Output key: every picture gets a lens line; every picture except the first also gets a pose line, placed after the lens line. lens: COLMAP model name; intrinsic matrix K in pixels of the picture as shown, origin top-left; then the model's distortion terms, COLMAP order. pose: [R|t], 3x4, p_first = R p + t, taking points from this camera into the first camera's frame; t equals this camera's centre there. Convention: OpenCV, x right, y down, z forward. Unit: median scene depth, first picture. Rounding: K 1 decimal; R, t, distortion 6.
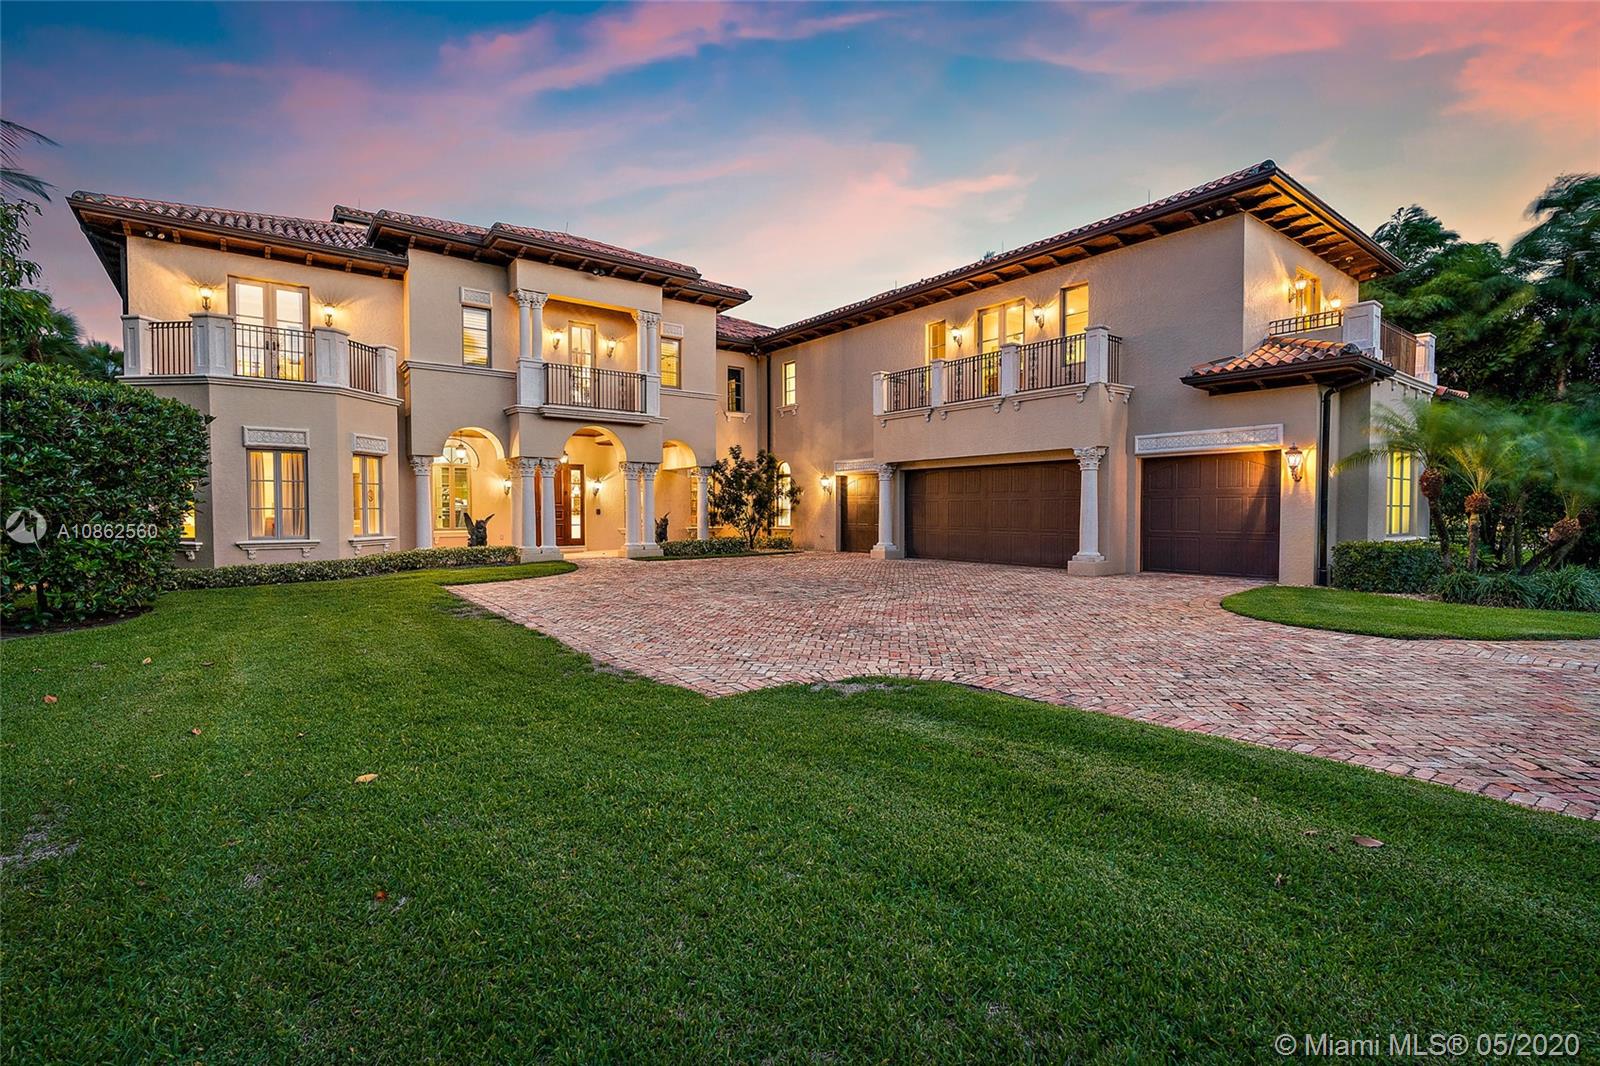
lens RADIAL K [[731.1, 0, 800.0], [0, 731.1, 533.0], [0, 0, 1]] dist [-0.011222, 0.000206]
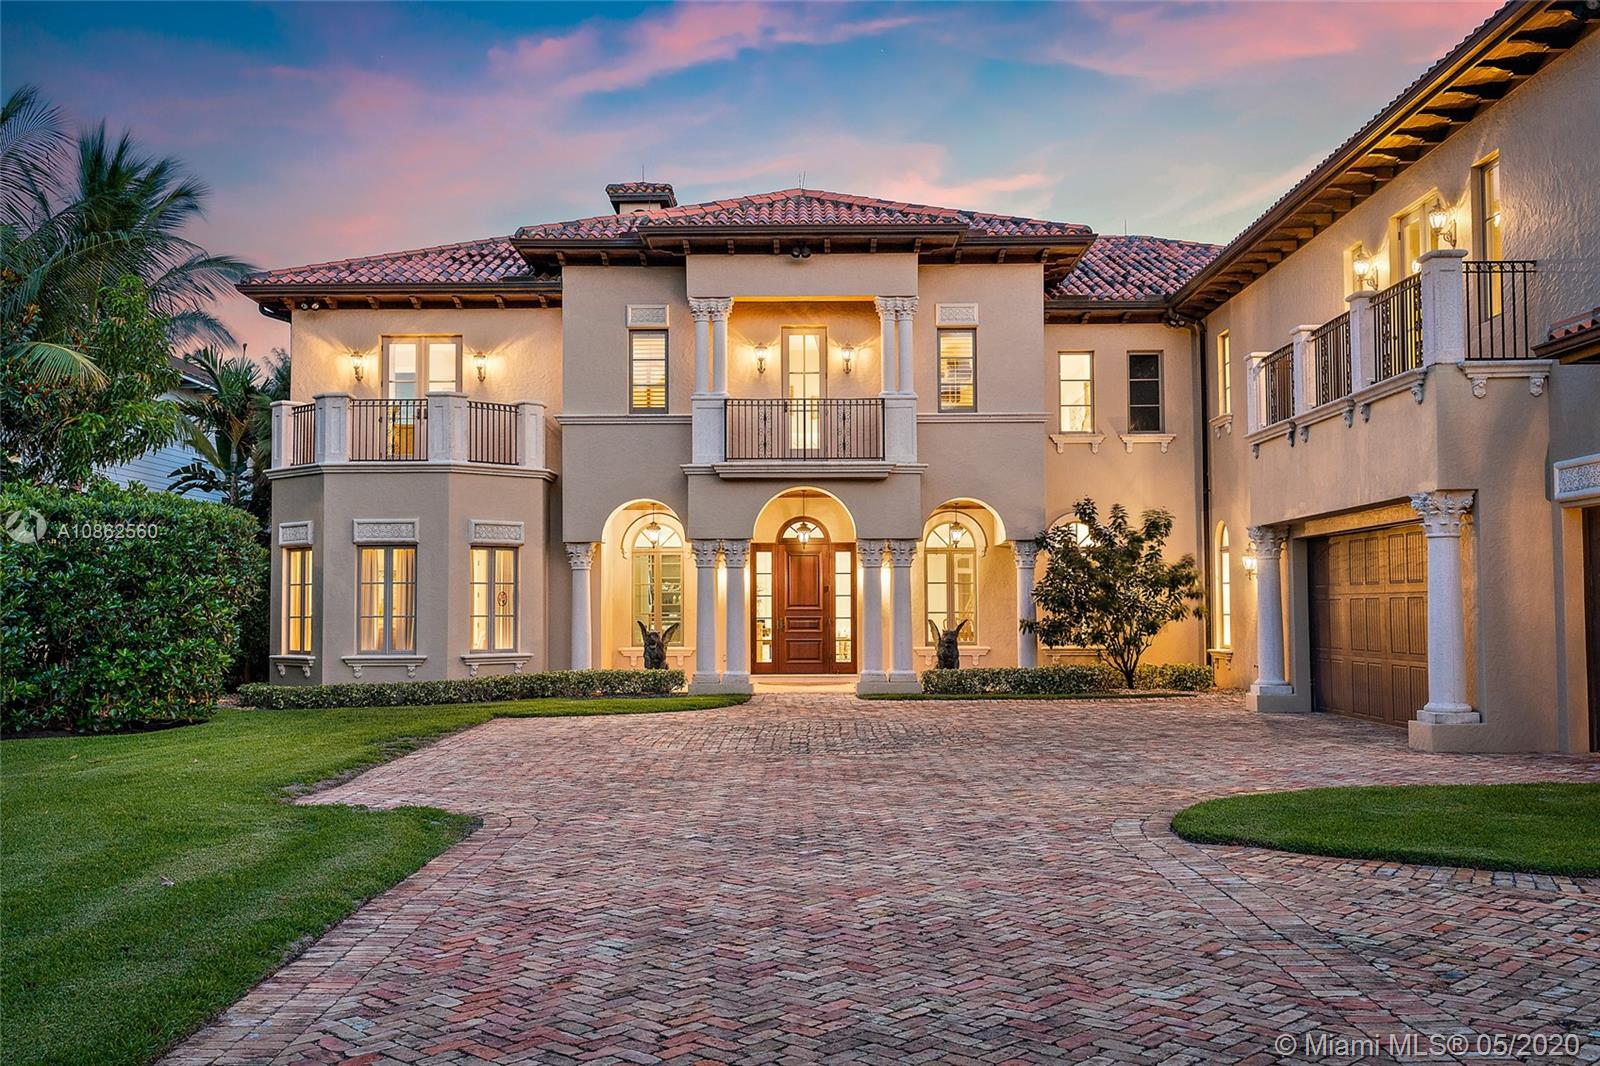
lens RADIAL K [[1591.4, 0, 800.0], [0, 1591.4, 533.0], [0, 0, 1]] dist [-0.009725, -0.002132]
pose [[0.784135, -0.033105, -0.619707, 0.640353], [-0.015839, 0.997183, -0.073312, -0.002928], [0.620388, 0.067302, 0.781402, -0.102992]]
